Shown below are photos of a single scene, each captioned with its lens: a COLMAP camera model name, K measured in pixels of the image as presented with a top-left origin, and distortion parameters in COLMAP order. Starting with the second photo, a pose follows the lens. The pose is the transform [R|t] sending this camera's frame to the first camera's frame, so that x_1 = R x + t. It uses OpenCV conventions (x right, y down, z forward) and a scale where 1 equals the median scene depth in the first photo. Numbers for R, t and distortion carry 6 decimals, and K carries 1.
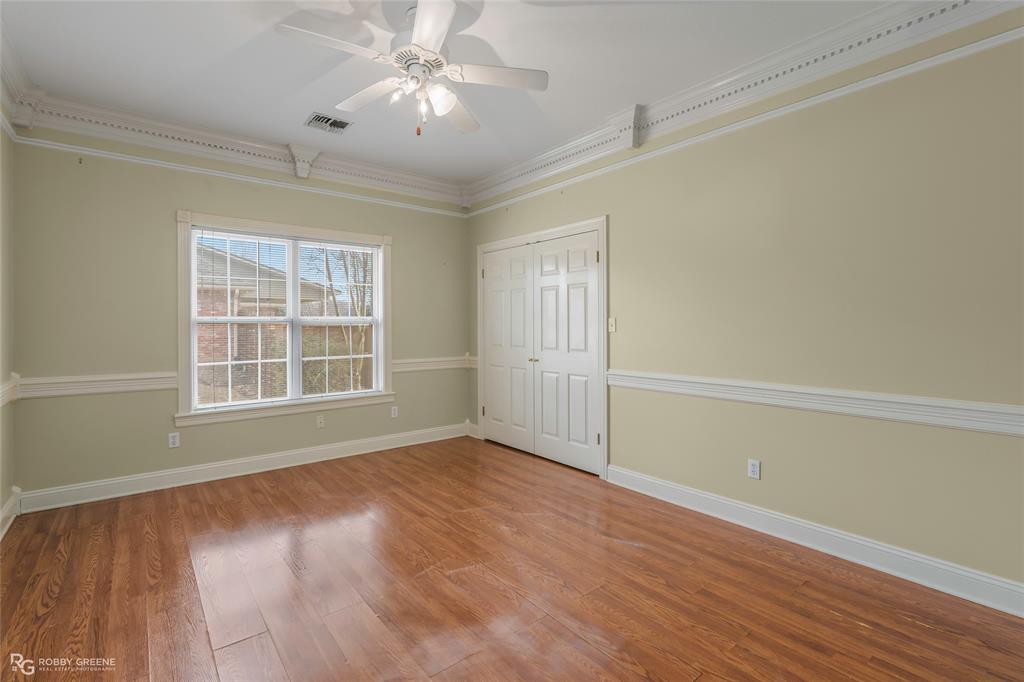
lens RADIAL K [[464.3, 0, 509.1], [0, 464.3, 322.5], [0, 0, 1]] dist [-0.006952, 0.000721]
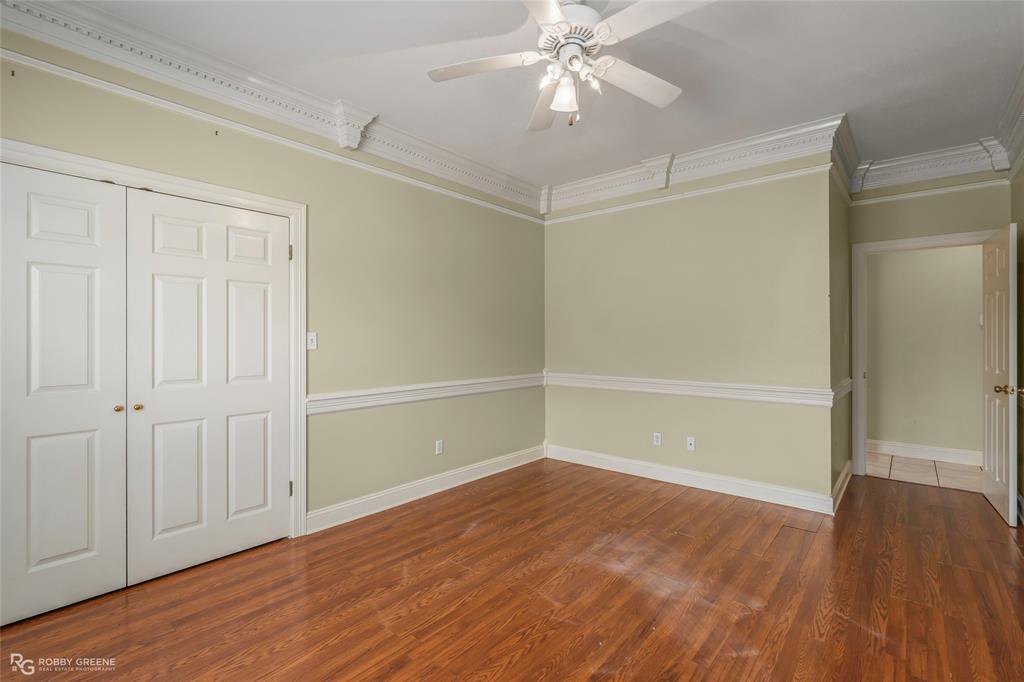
lens RADIAL K [[464.3, 0, 517.9], [0, 464.3, 340.5], [0, 0, 1]] dist [-0.006952, 0.000721]
pose [[-0.189884, -0.000273, 0.981806, -0.841973], [-0.004449, 0.999990, -0.000582, 0.003991], [-0.981796, -0.004478, -0.189883, 1.026546]]
